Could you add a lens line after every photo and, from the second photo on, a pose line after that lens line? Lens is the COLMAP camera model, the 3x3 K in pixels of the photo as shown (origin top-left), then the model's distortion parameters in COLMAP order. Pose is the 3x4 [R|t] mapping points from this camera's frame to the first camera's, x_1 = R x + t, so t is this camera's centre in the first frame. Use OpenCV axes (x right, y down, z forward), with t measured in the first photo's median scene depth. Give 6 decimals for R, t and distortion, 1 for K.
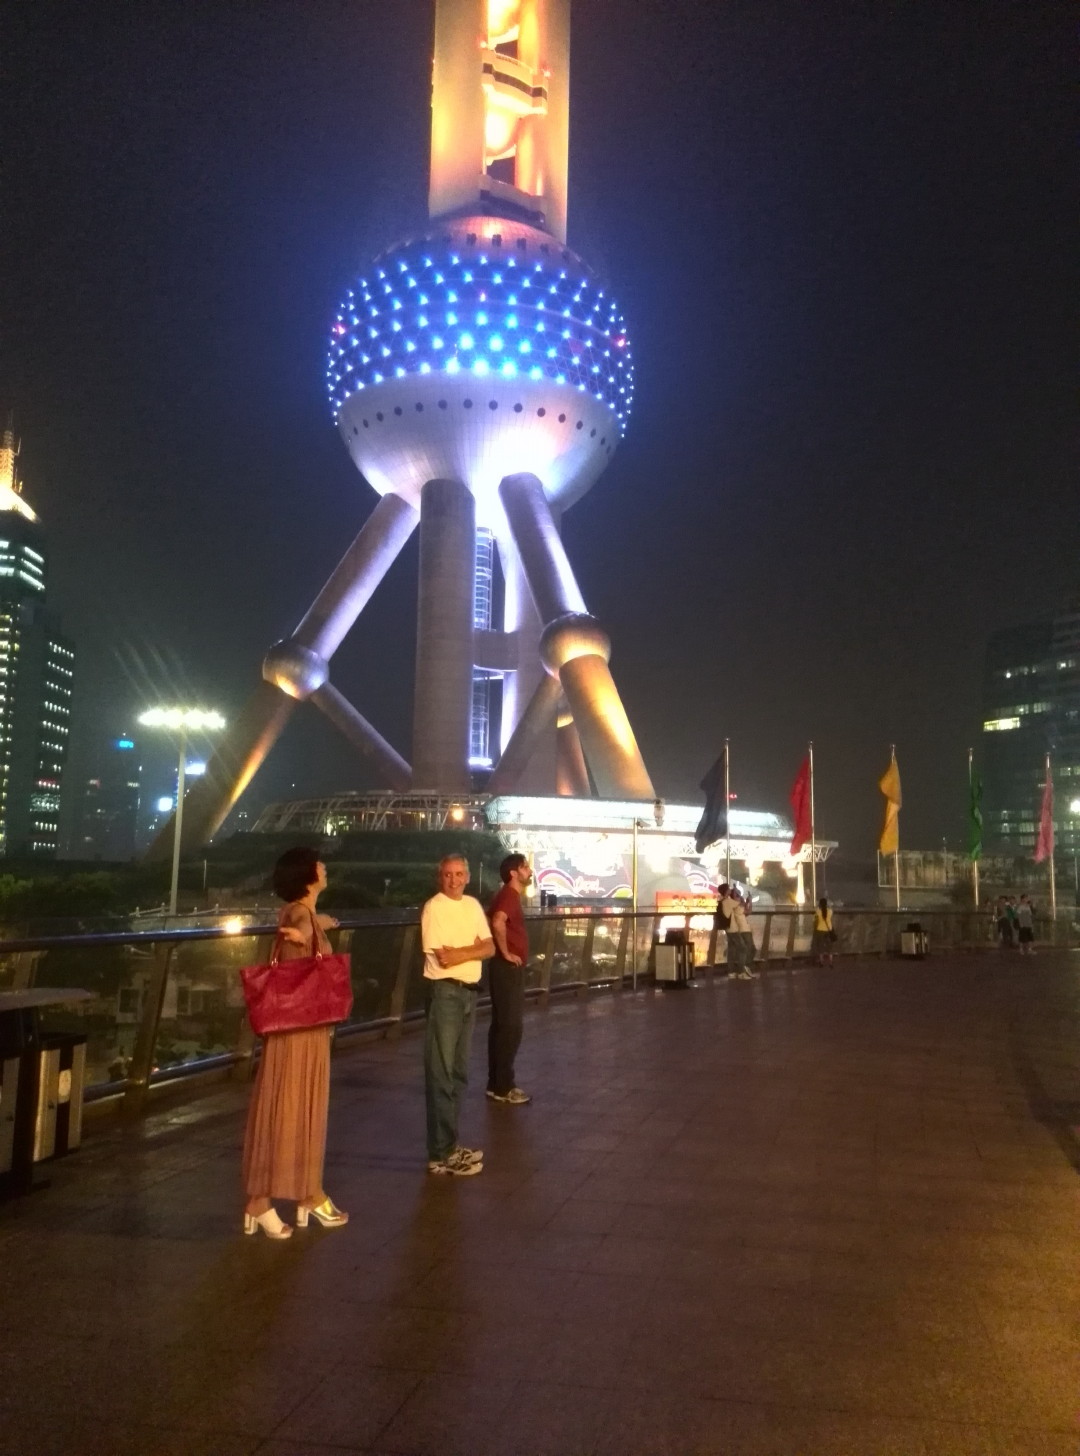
lens RADIAL K [[1169.7, 0, 539.3], [0, 1169.7, 730.3], [0, 0, 1]] dist [0.142982, -0.251664]
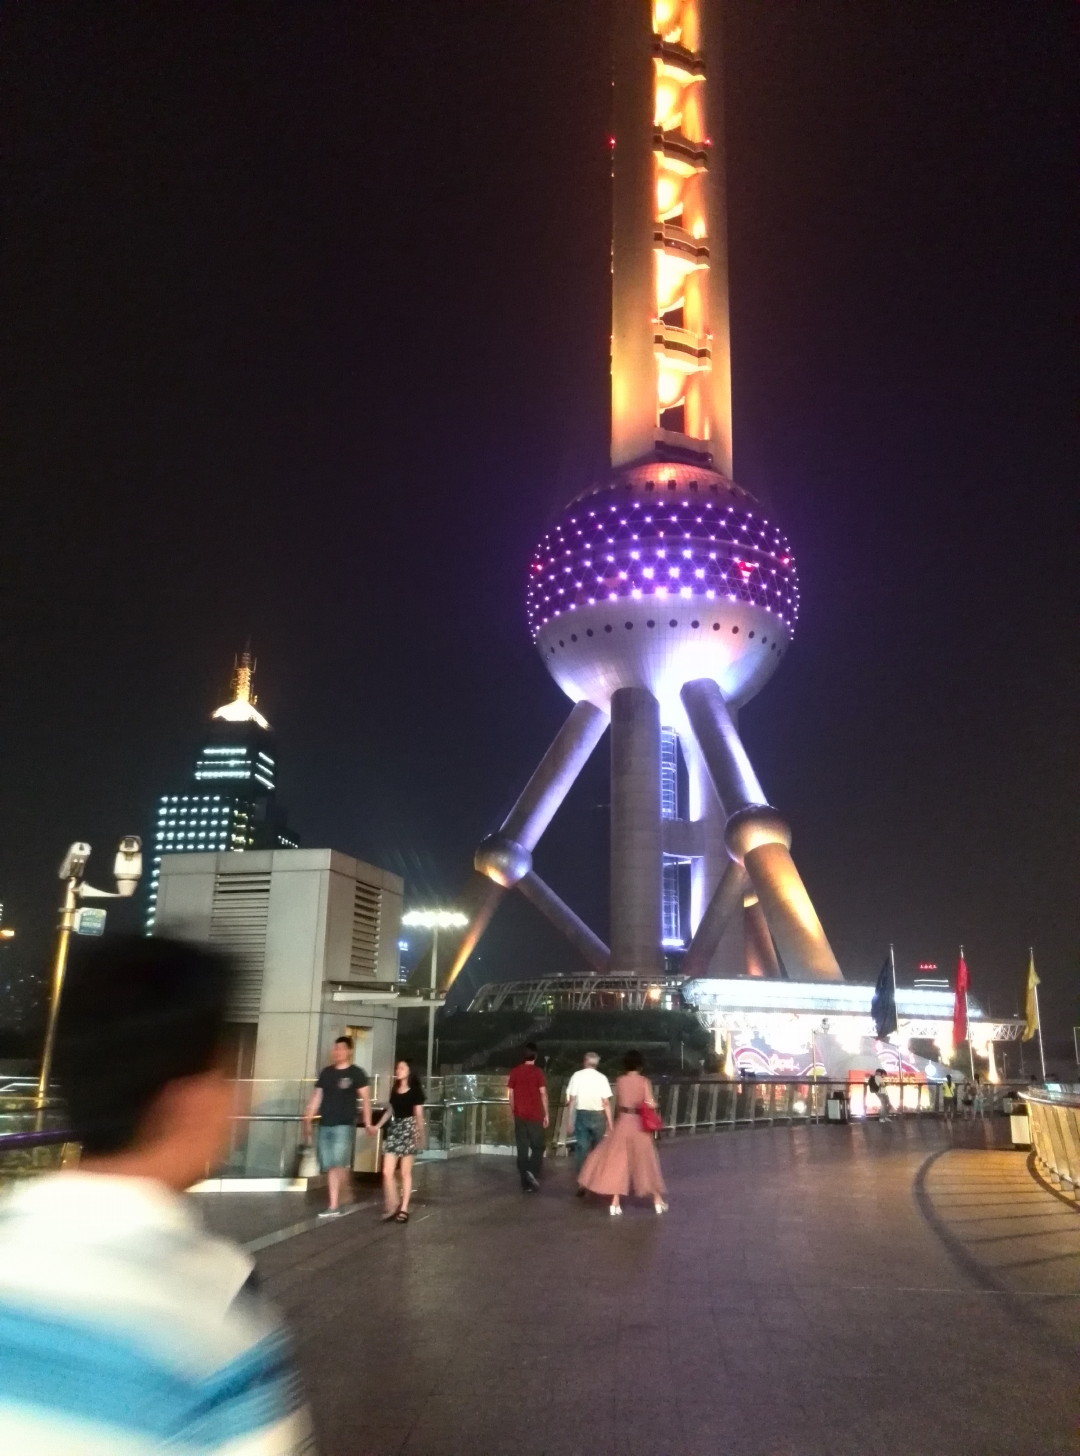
lens RADIAL K [[1178.2, 0, 539.1], [0, 1178.2, 726.7], [0, 0, 1]] dist [0.145371, -0.246809]
pose [[0.988565, -0.042114, -0.144794, -0.006104], [0.021100, 0.989394, -0.143716, -0.016161], [0.149311, 0.139018, 0.978969, -0.116603]]
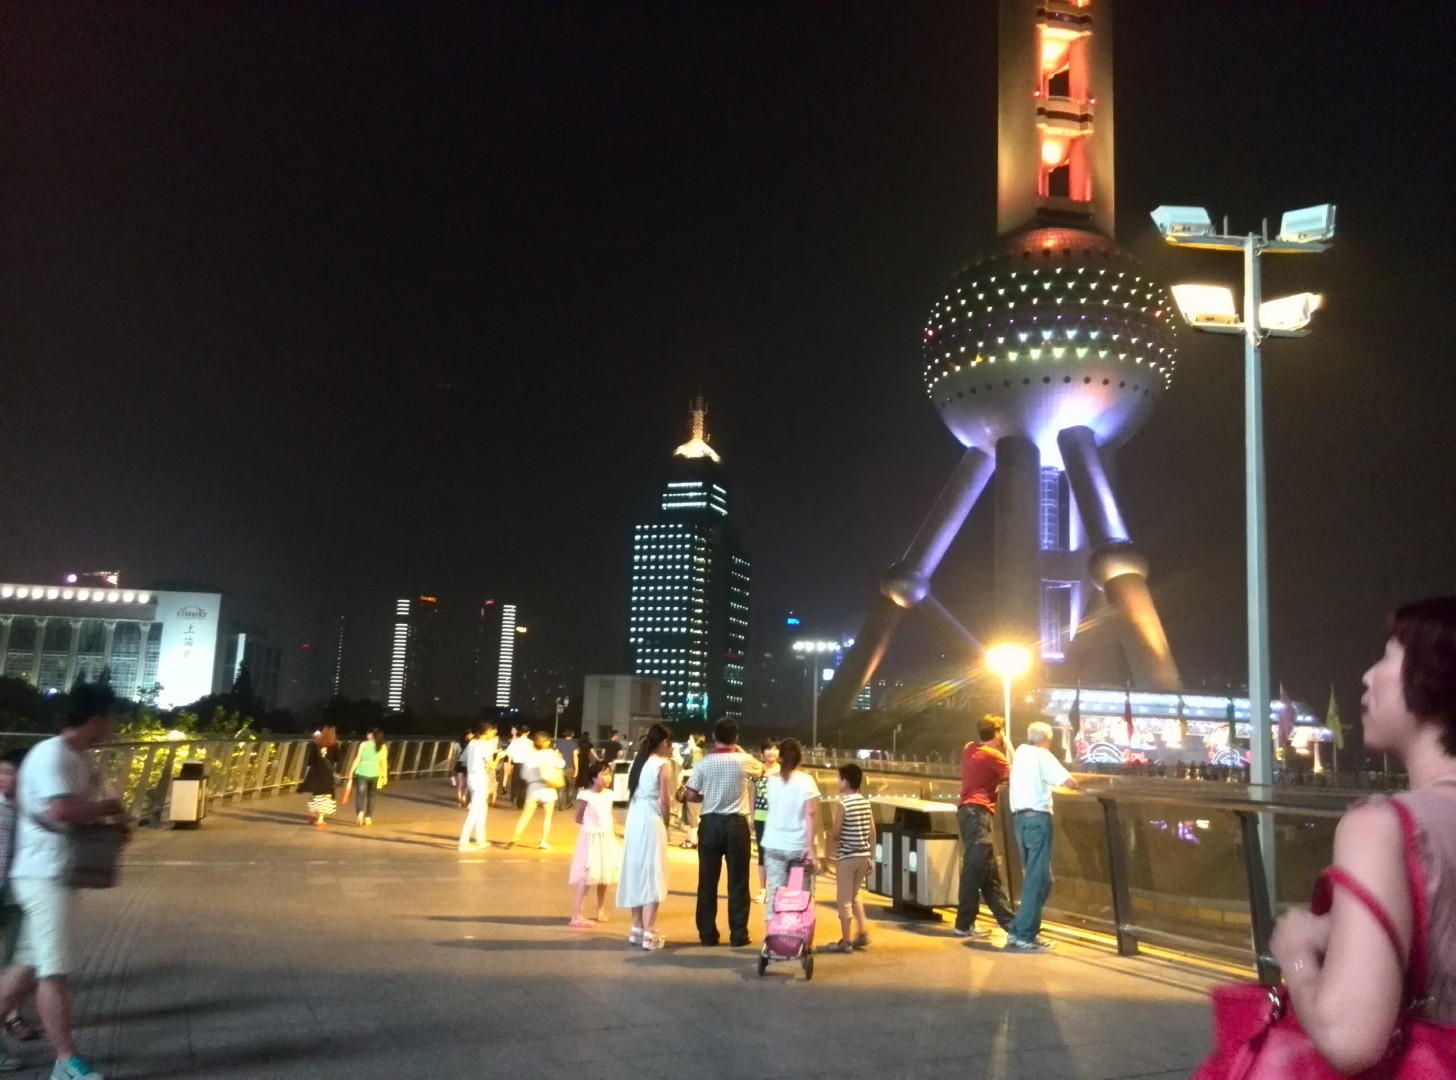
lens RADIAL K [[1190.2, 0, 717.7], [0, 1190.2, 535.8], [0, 0, 1]] dist [0.138526, -0.244133]
pose [[0.921628, -0.048752, -0.384999, 0.125139], [0.030152, 0.998074, -0.054206, -0.043486], [0.386900, 0.038349, 0.921324, -0.340664]]
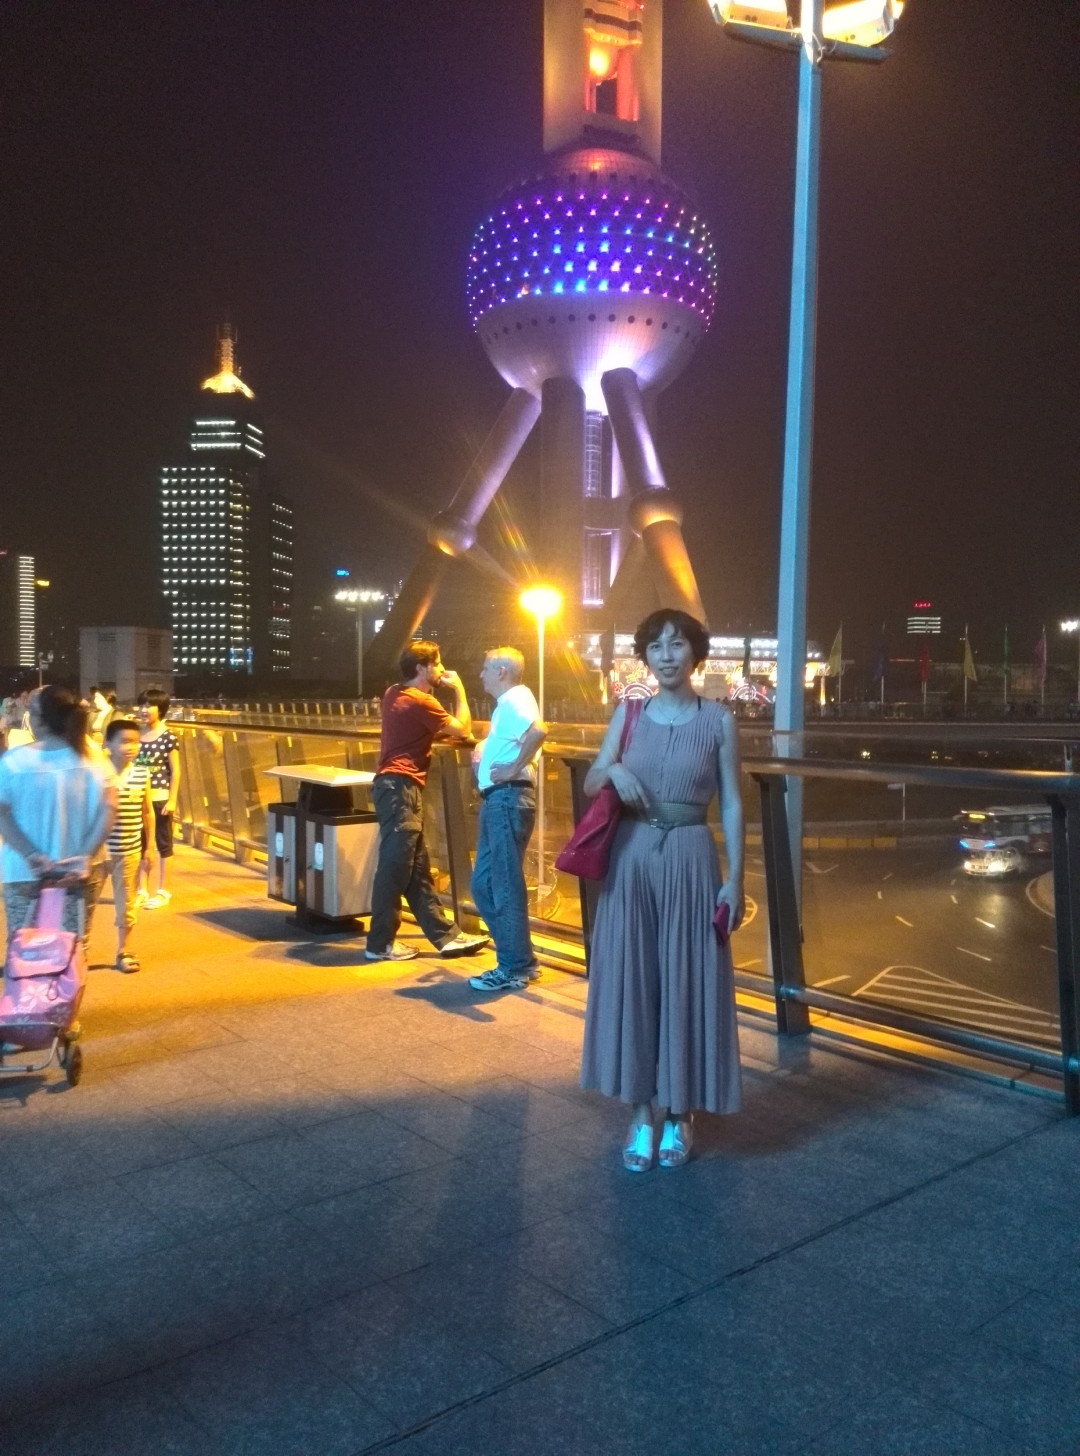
lens RADIAL K [[1181.9, 0, 537.9], [0, 1181.9, 724.6], [0, 0, 1]] dist [0.154016, -0.265641]
pose [[0.984345, -0.007405, -0.176099, 0.123272], [0.034291, 0.988072, 0.150125, -0.039302], [0.172887, -0.153813, 0.972858, -0.314319]]
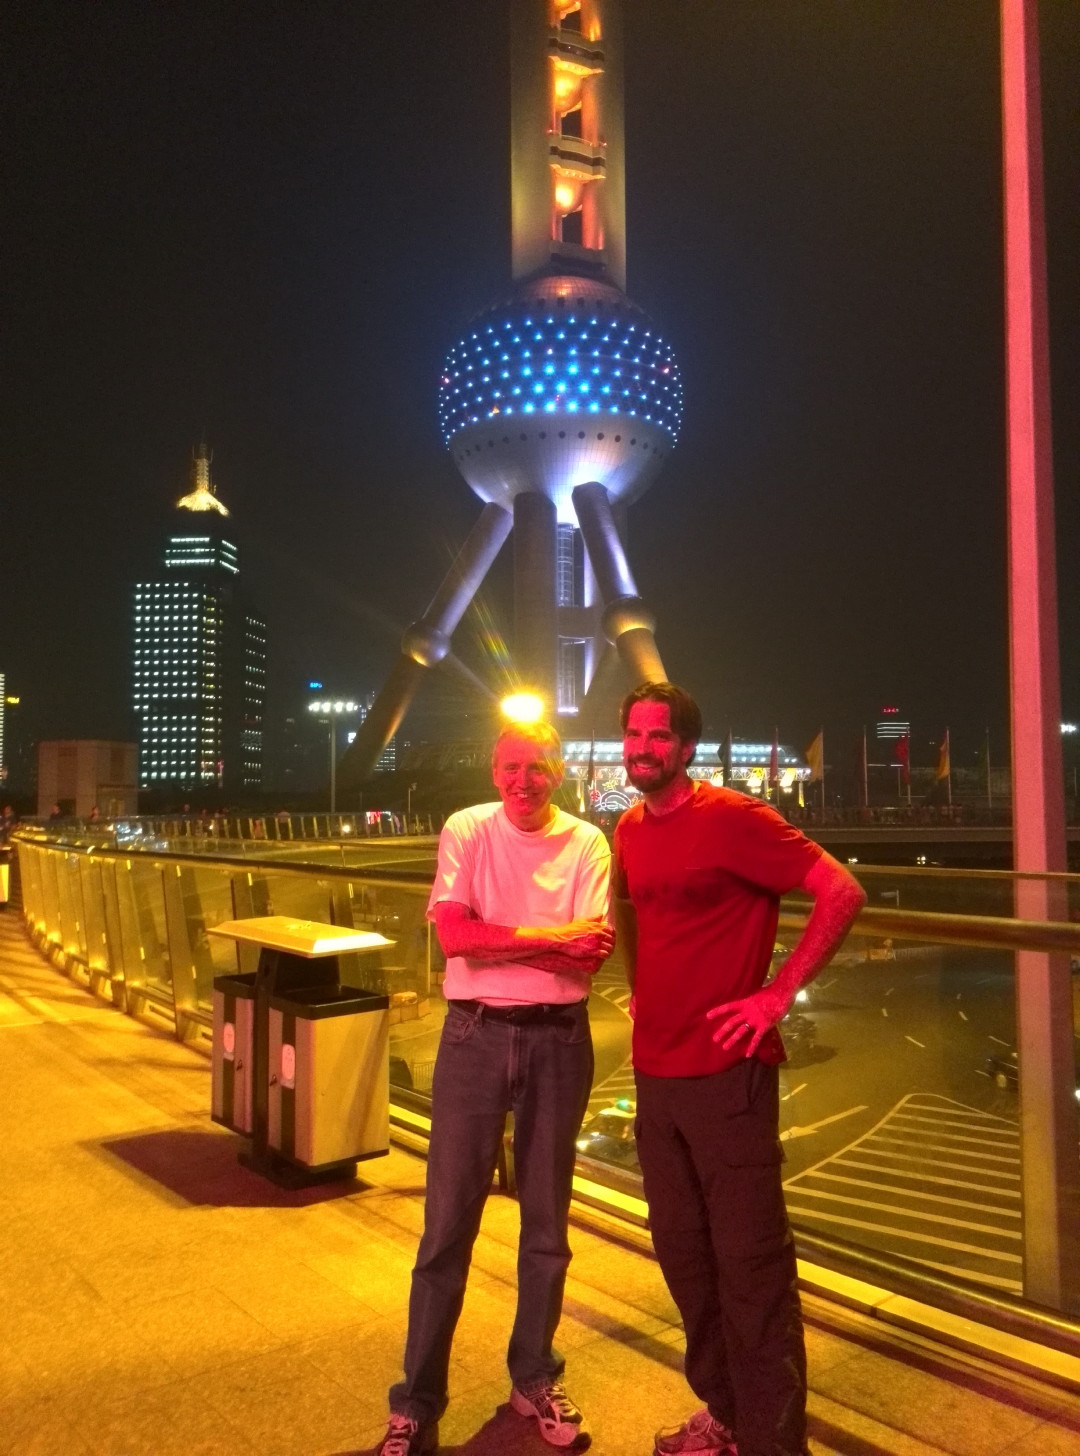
lens RADIAL K [[1184.9, 0, 536.5], [0, 1184.9, 721.5], [0, 0, 1]] dist [0.147684, -0.259757]
pose [[0.987390, -0.036906, -0.153942, 0.119634], [0.046261, 0.997265, 0.057642, -0.038775], [0.151393, -0.064037, 0.986397, -0.302839]]
